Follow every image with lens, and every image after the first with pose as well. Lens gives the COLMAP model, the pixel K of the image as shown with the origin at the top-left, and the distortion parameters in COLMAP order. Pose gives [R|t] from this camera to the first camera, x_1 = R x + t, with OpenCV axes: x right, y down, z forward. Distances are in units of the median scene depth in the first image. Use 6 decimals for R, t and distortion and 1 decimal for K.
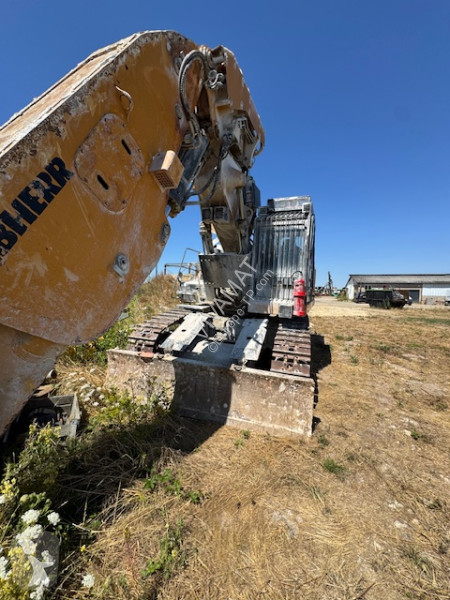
lens RADIAL K [[239.4, 0, 225.0], [0, 239.4, 300.0], [0, 0, 1]] dist [-0.002290, 0.000182]
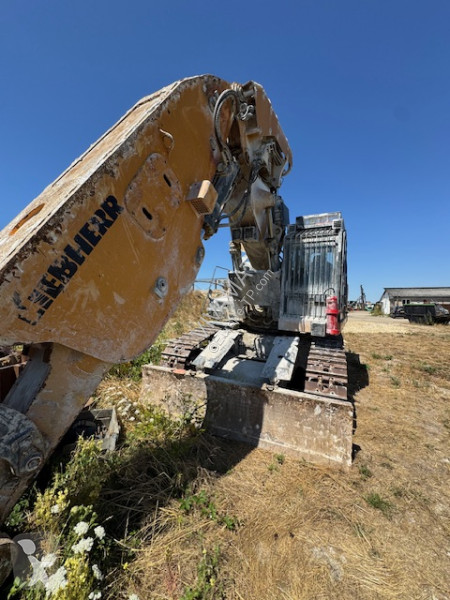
lens RADIAL K [[239.4, 0, 225.0], [0, 239.4, 300.0], [0, 0, 1]] dist [-0.002290, 0.000182]
pose [[0.994006, -0.006053, -0.109157, -0.019908], [-0.000625, 0.998135, -0.061038, -0.015212], [0.109322, 0.060740, 0.992149, -0.015983]]
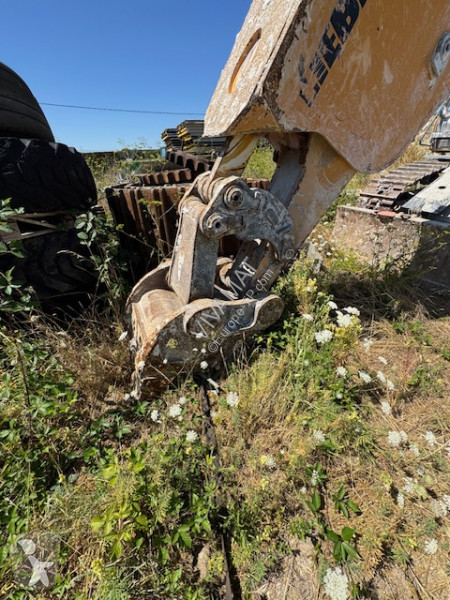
lens RADIAL K [[239.4, 0, 225.0], [0, 239.4, 300.0], [0, 0, 1]] dist [-0.002290, 0.000182]
pose [[0.753955, 0.293161, -0.587884, -0.176761], [0.023820, 0.882114, 0.470434, 0.088595], [0.656494, -0.368690, 0.658091, -0.087618]]
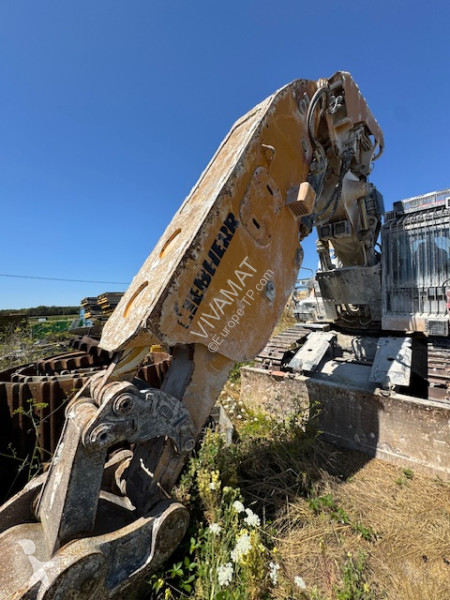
lens RADIAL K [[239.4, 0, 225.0], [0, 239.4, 300.0], [0, 0, 1]] dist [-0.002290, 0.000182]
pose [[0.919055, -0.071653, -0.387562, -0.118967], [0.041699, 0.995494, -0.085163, -0.010557], [0.391918, 0.062108, 0.917901, -0.070329]]
